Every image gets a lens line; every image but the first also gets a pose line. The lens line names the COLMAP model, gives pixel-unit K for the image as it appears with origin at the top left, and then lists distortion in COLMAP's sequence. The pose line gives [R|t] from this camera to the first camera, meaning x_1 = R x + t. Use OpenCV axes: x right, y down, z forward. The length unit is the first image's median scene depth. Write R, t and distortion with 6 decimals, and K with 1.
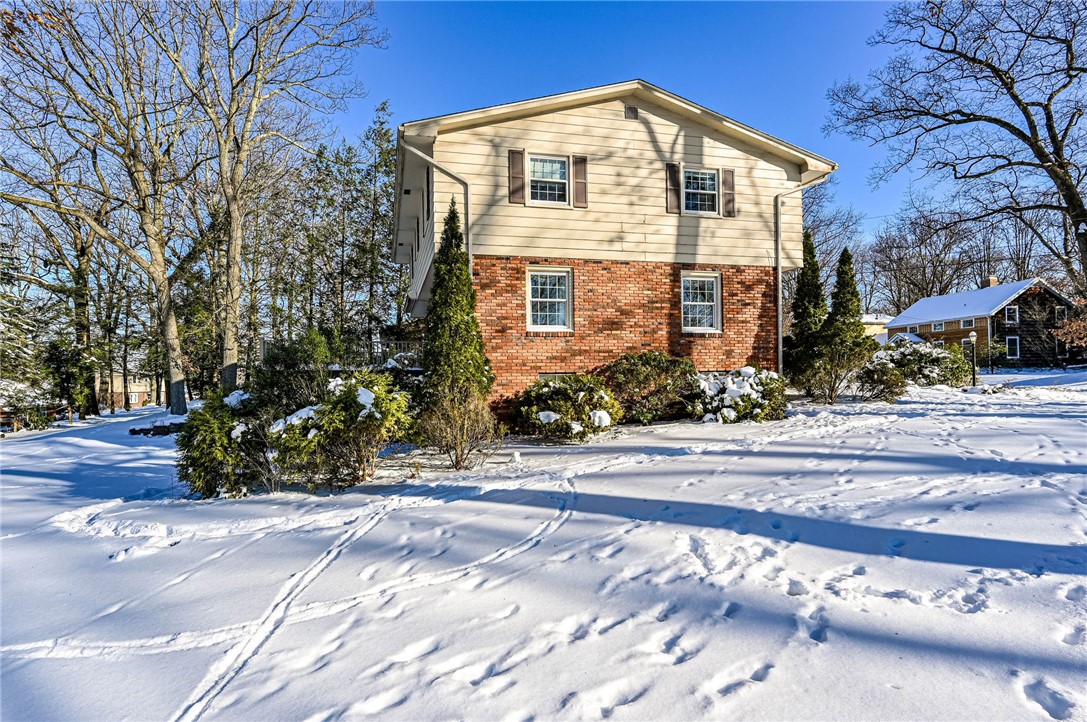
lens RADIAL K [[500.3, 0, 543.5], [0, 500.3, 372.7], [0, 0, 1]] dist [-0.002442, -0.000380]
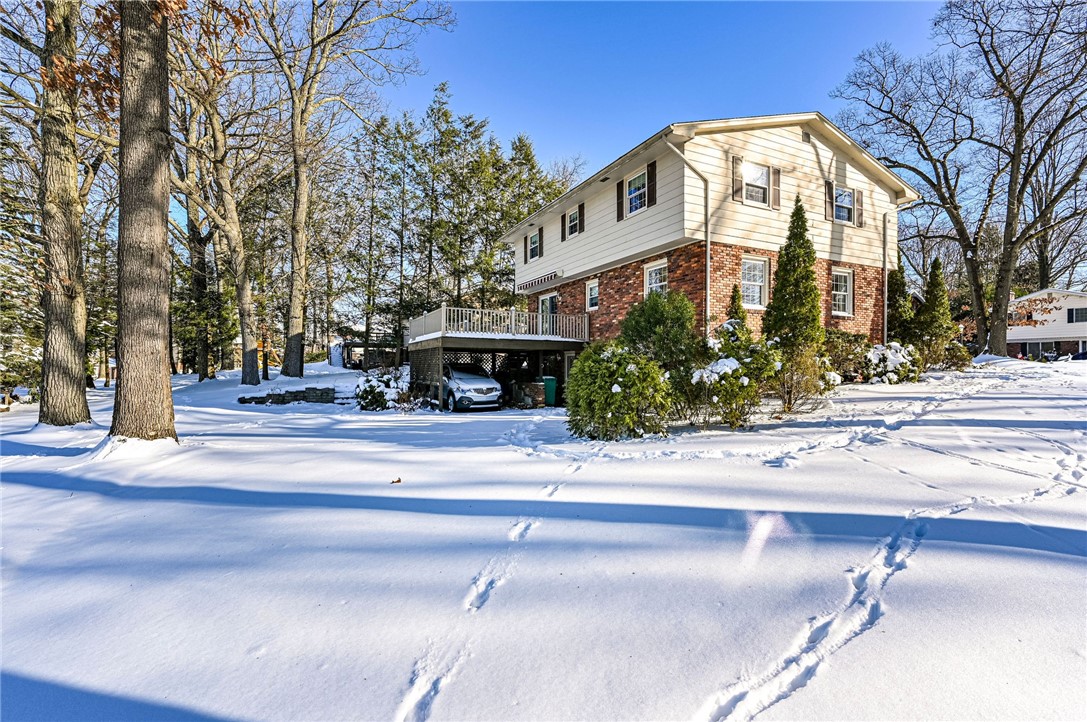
lens RADIAL K [[477.8, 0, 543.5], [0, 477.8, 361.0], [0, 0, 1]] dist [-0.001880, -0.000304]
pose [[0.970936, 0.018248, 0.238644, -0.721787], [-0.018955, 0.999820, 0.000668, 0.049613], [-0.238588, -0.005172, 0.971107, -0.004915]]
